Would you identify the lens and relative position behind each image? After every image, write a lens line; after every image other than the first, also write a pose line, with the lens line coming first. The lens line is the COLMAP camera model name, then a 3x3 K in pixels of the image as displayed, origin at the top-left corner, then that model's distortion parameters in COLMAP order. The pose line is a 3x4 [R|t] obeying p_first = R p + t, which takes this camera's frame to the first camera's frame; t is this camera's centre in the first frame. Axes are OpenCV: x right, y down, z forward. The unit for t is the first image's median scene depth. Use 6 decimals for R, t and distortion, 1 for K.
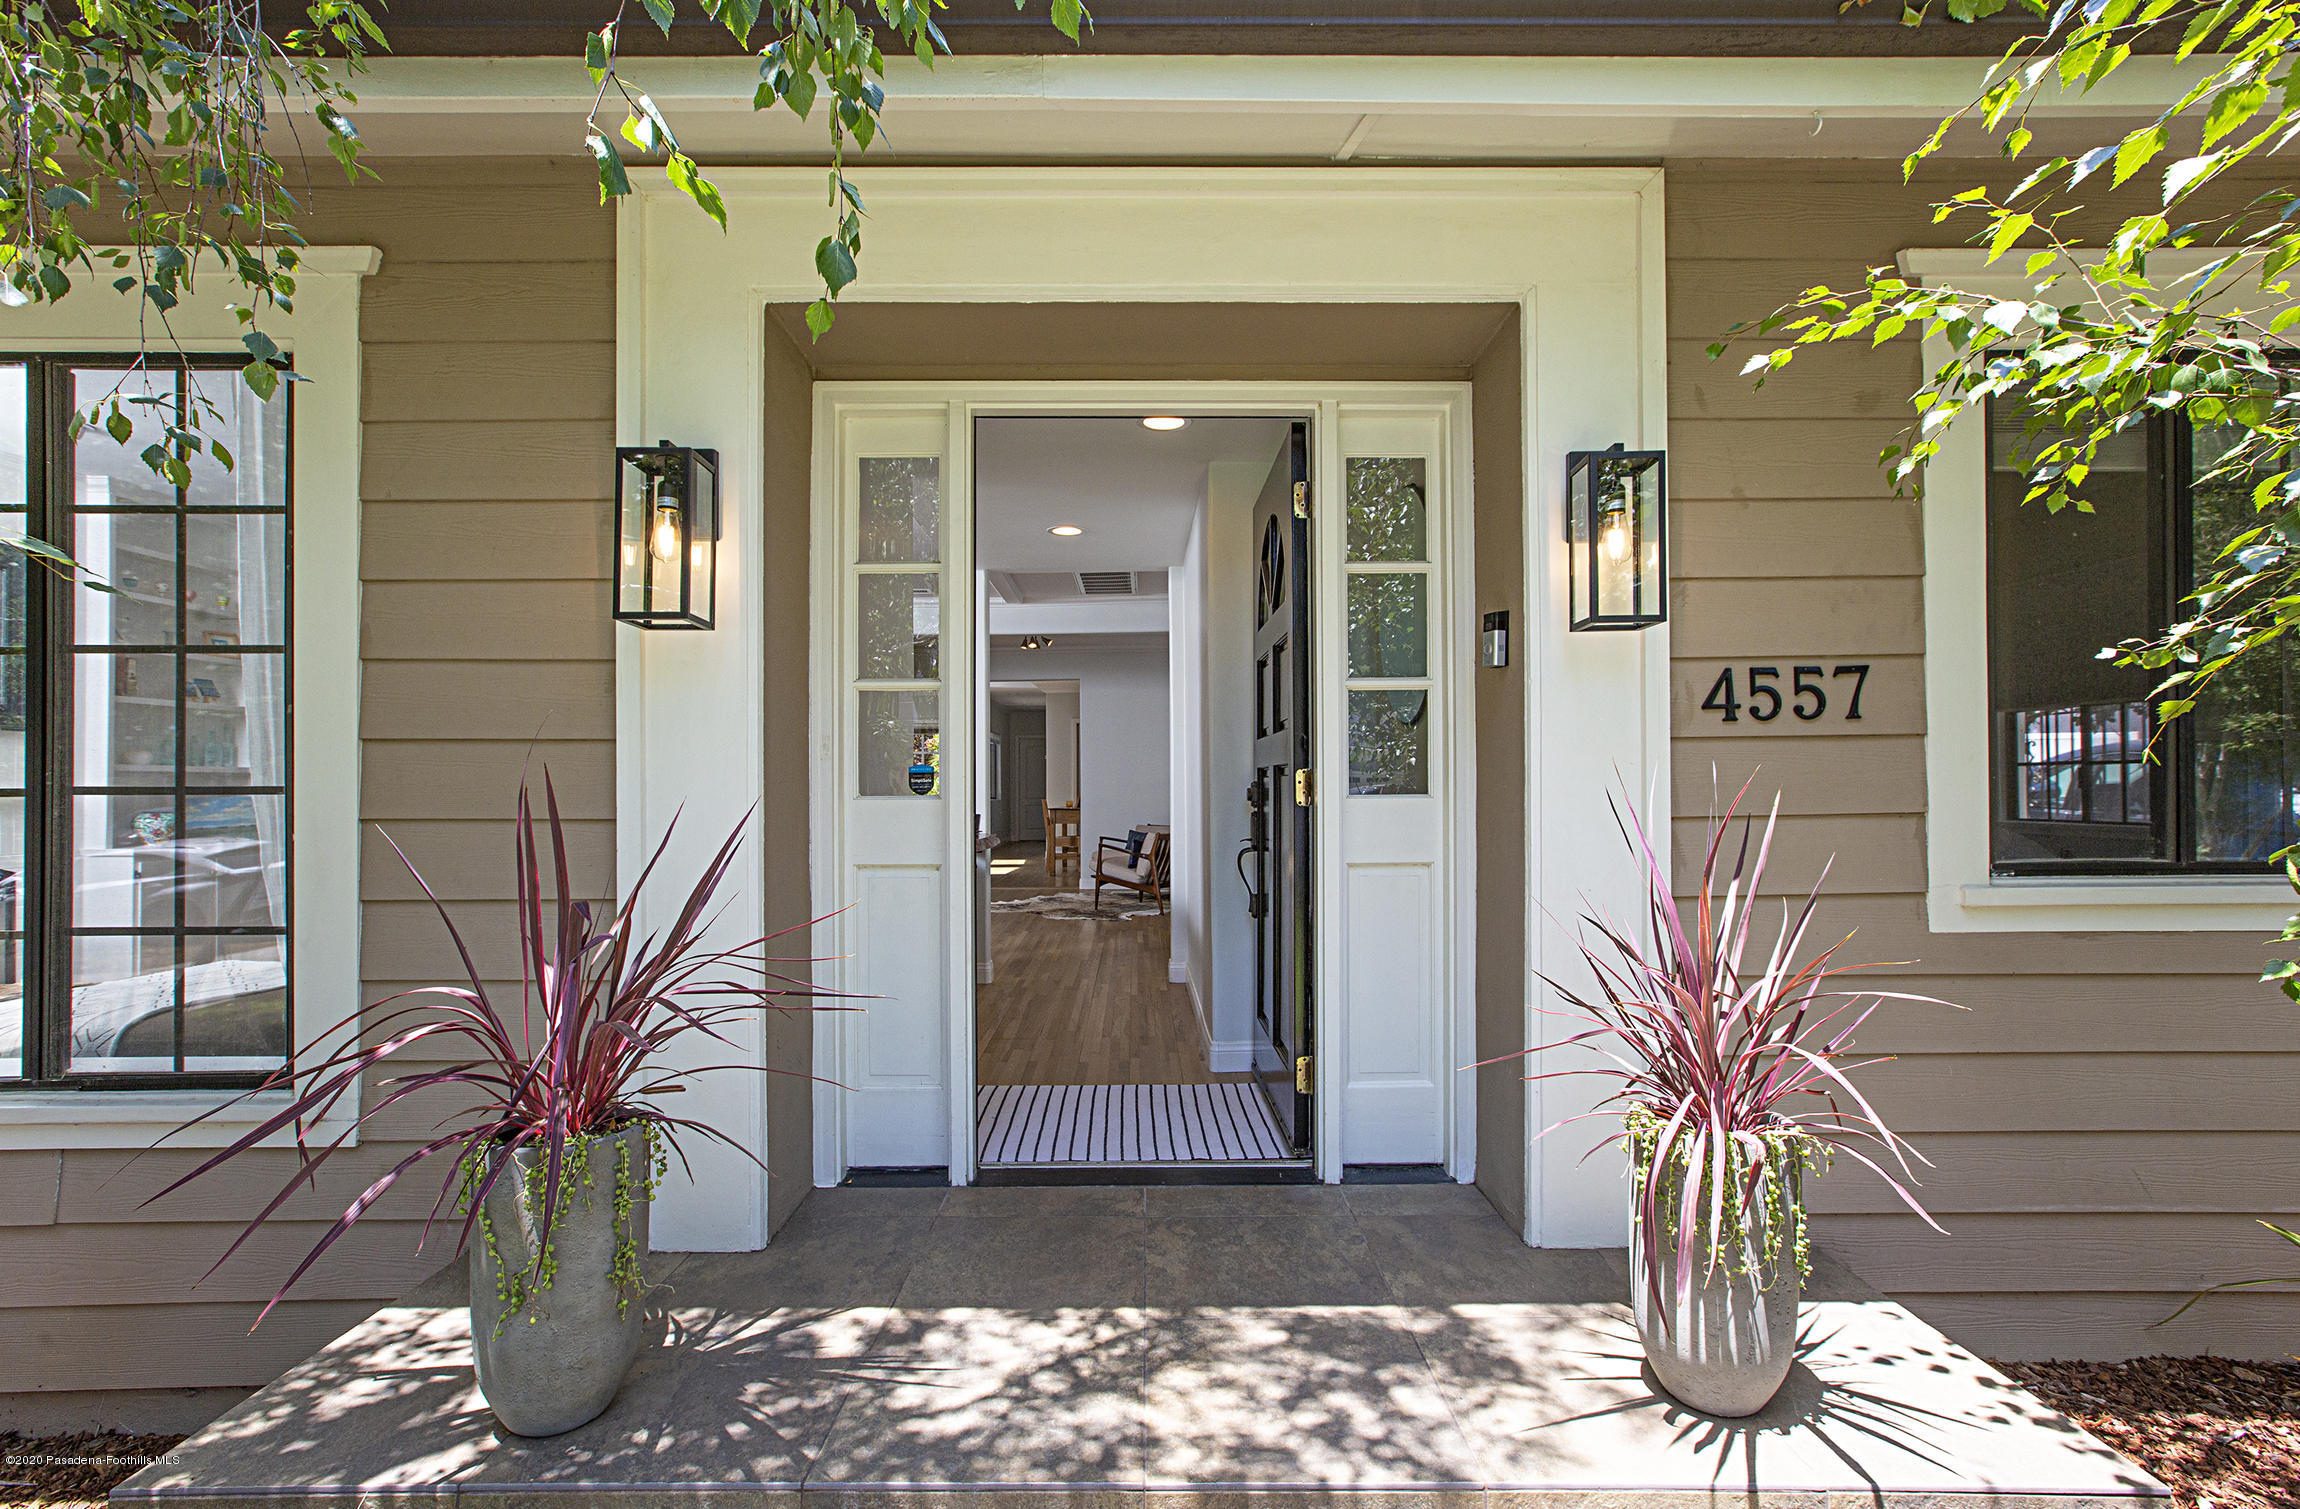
lens RADIAL K [[1116.1, 0, 1057.4], [0, 1116.1, 785.3], [0, 0, 1]] dist [-0.002064, -0.000351]
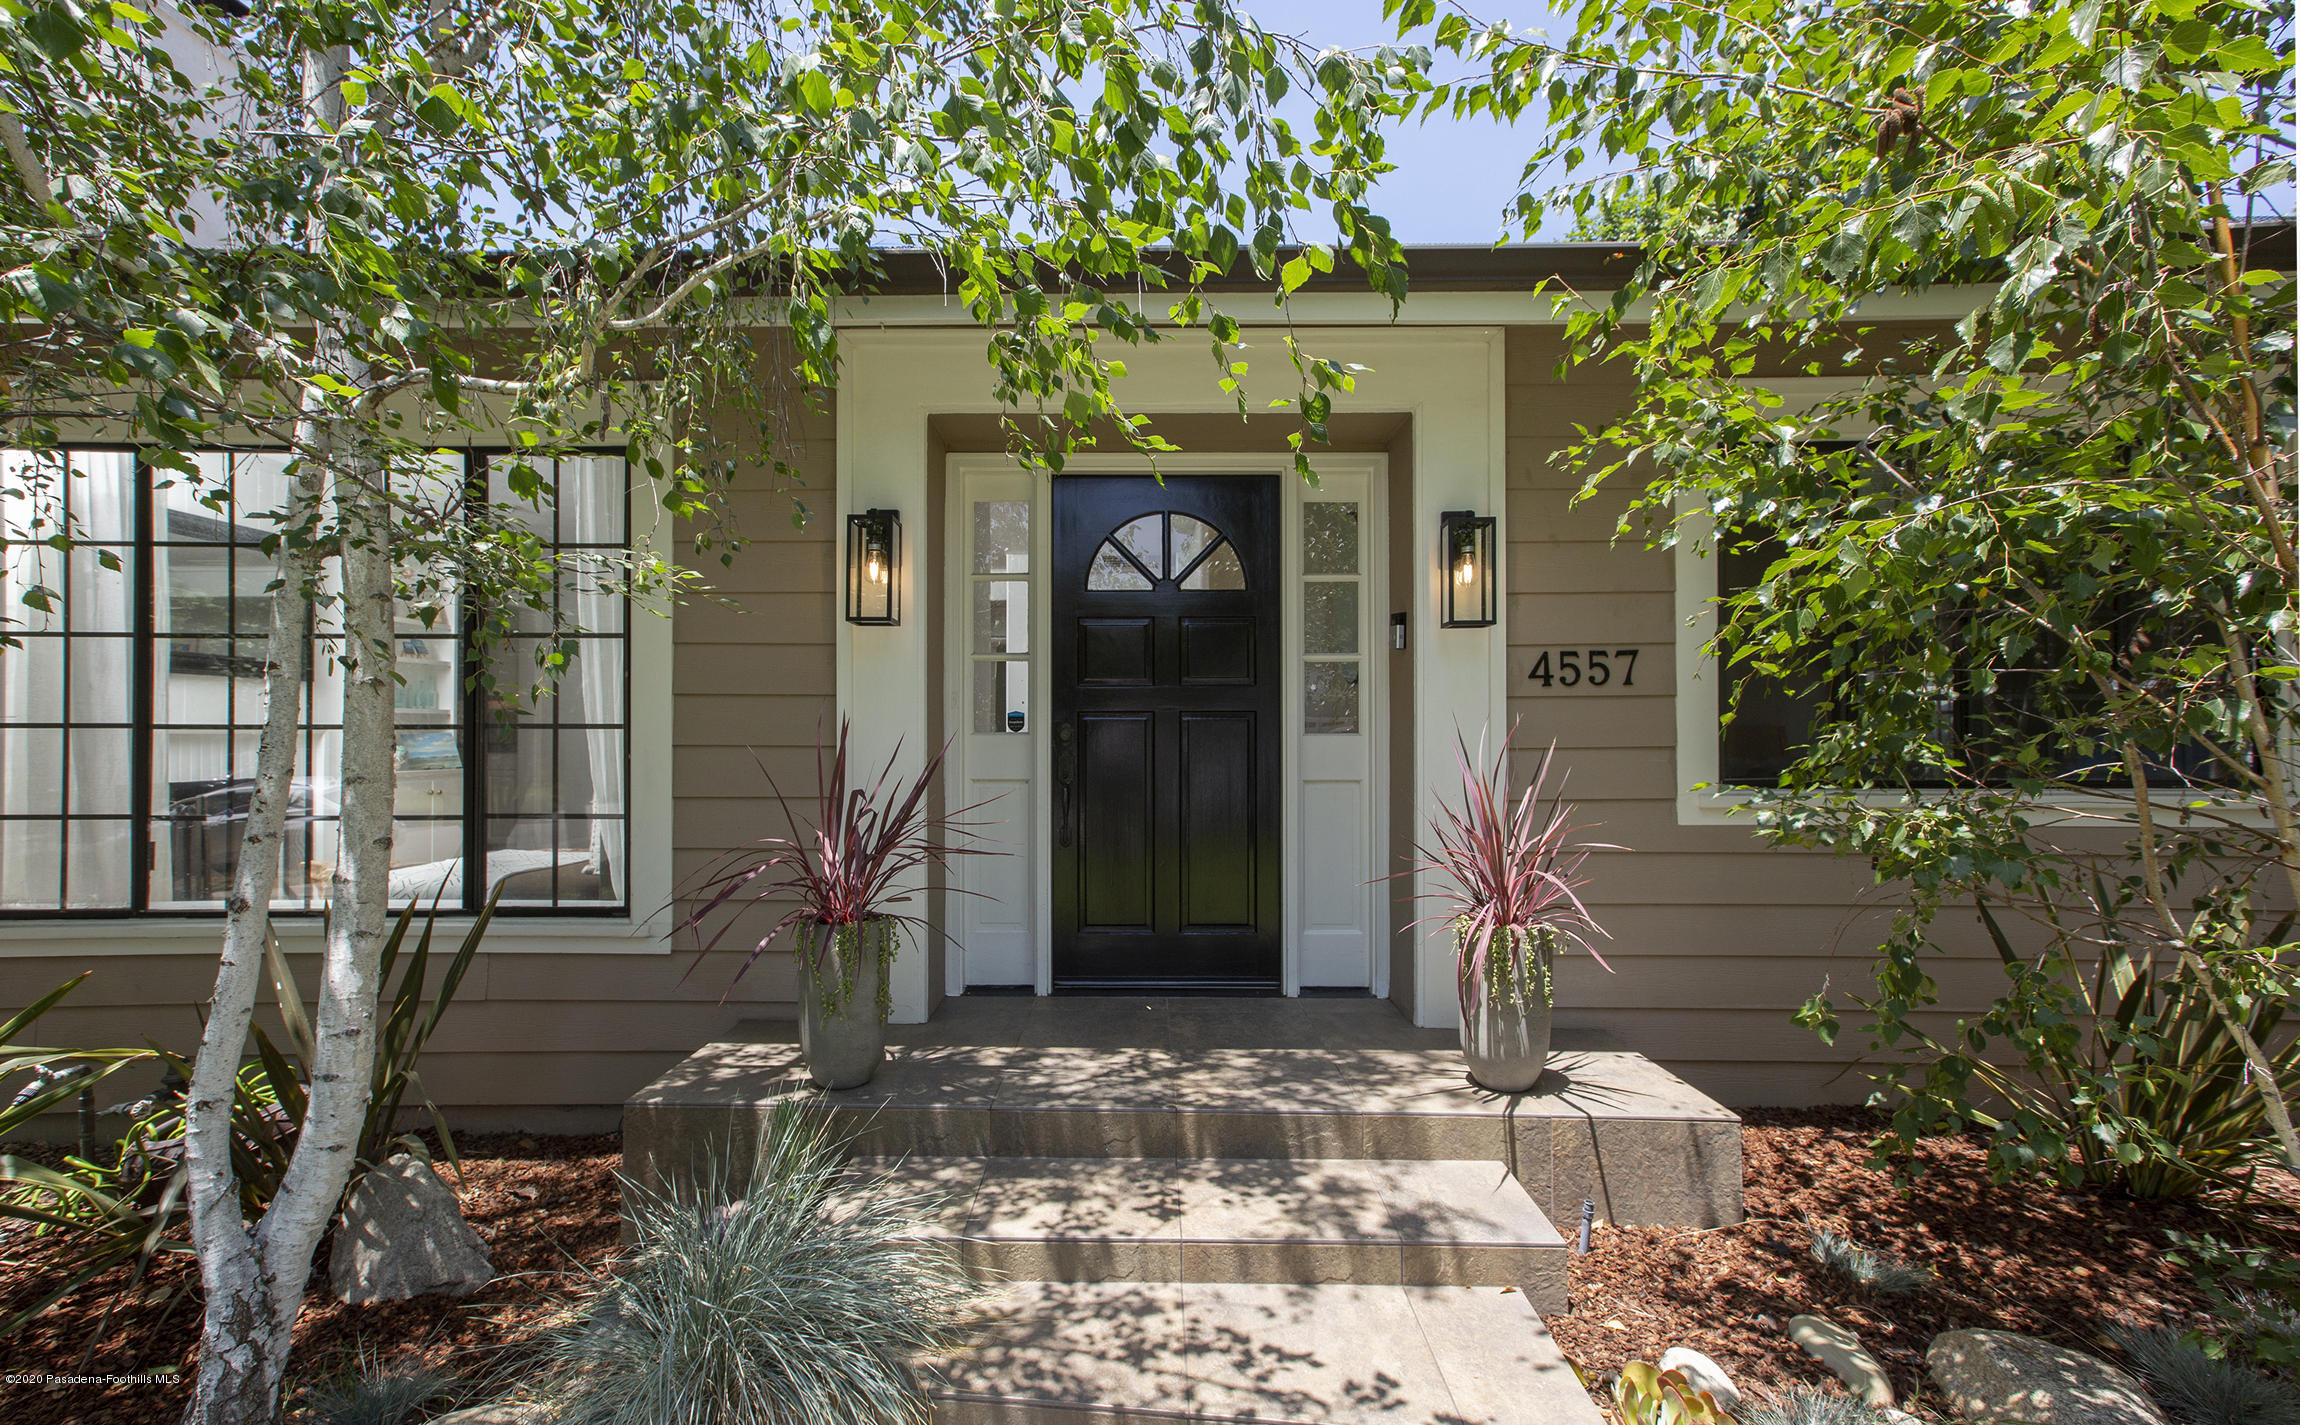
lens RADIAL K [[1046.1, 0, 1150.0], [0, 1046.1, 712.5], [0, 0, 1]] dist [0.001265, 0.000049]
pose [[0.996494, 0.004556, 0.083543, -0.065333], [-0.003116, 0.999845, -0.017354, 0.005901], [-0.083609, 0.017033, 0.996353, -0.413872]]
